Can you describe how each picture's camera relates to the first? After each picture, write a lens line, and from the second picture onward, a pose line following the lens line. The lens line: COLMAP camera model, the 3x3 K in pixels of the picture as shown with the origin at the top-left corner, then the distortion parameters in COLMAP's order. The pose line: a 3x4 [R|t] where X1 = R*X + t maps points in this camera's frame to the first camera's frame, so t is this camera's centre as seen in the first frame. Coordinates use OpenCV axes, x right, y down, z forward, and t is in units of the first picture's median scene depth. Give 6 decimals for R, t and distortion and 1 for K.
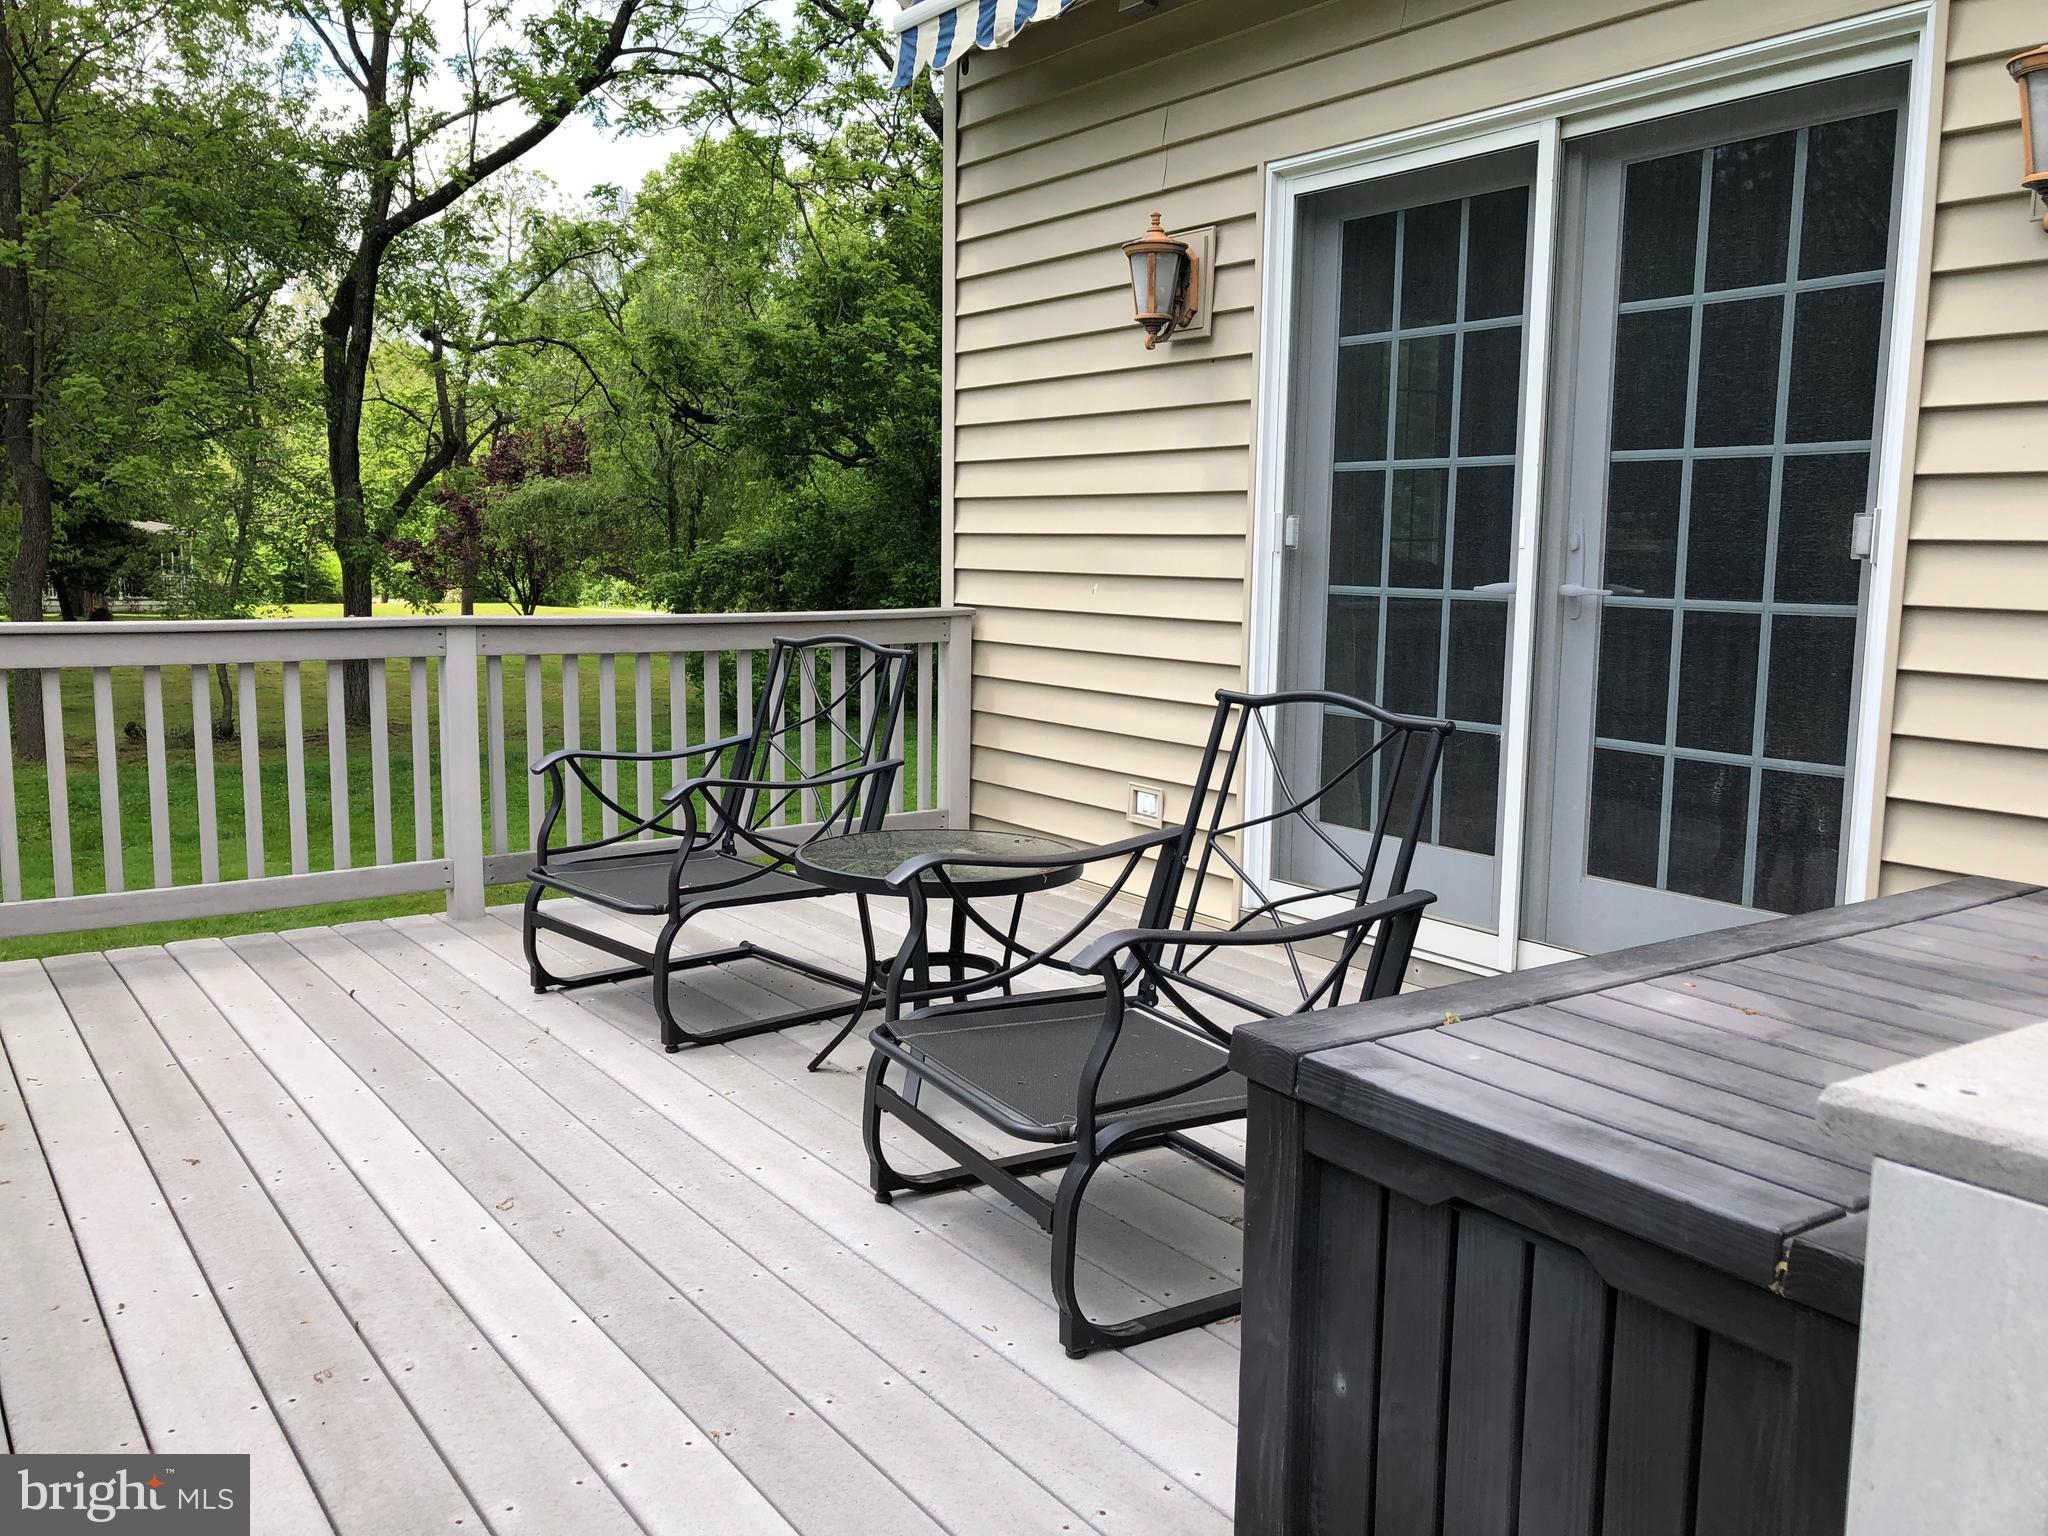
lens RADIAL K [[1721.0, 0, 969.0], [0, 1721.0, 766.6], [0, 0, 1]] dist [0.039770, -0.003139]
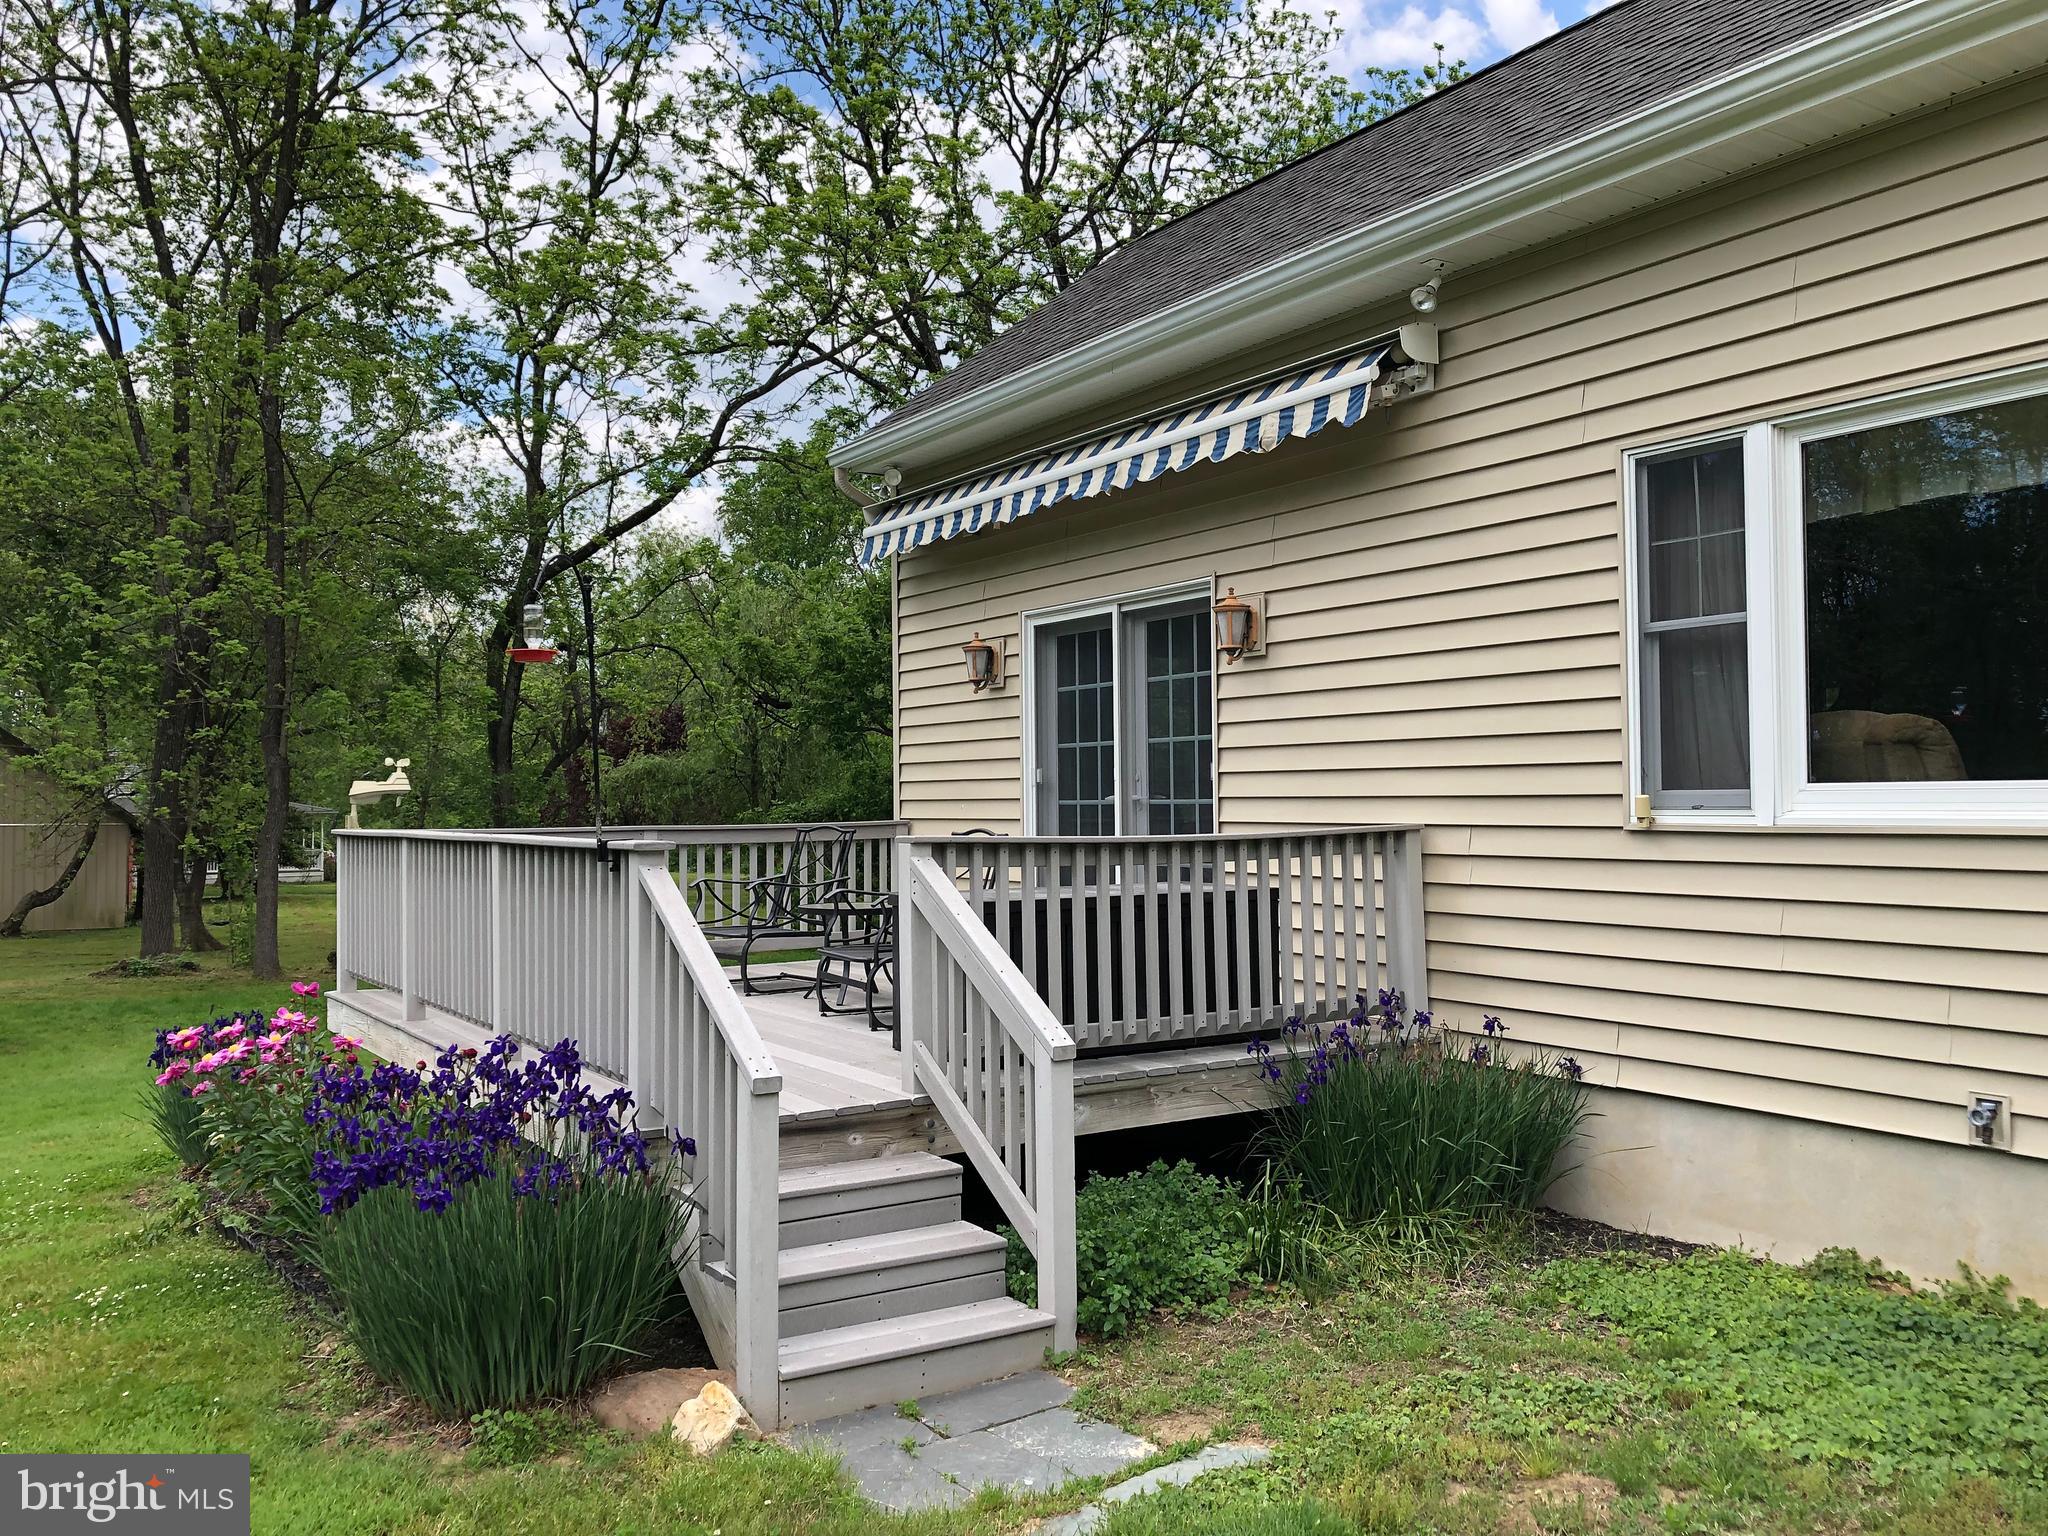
lens RADIAL K [[1669.0, 0, 1024.0], [0, 1669.0, 768.0], [0, 0, 1]] dist [0.023052, -0.005423]
pose [[0.999776, -0.019085, -0.009124, 0.164281], [0.017475, 0.988197, -0.152188, 0.148004], [0.011921, 0.151995, 0.988309, -0.917761]]
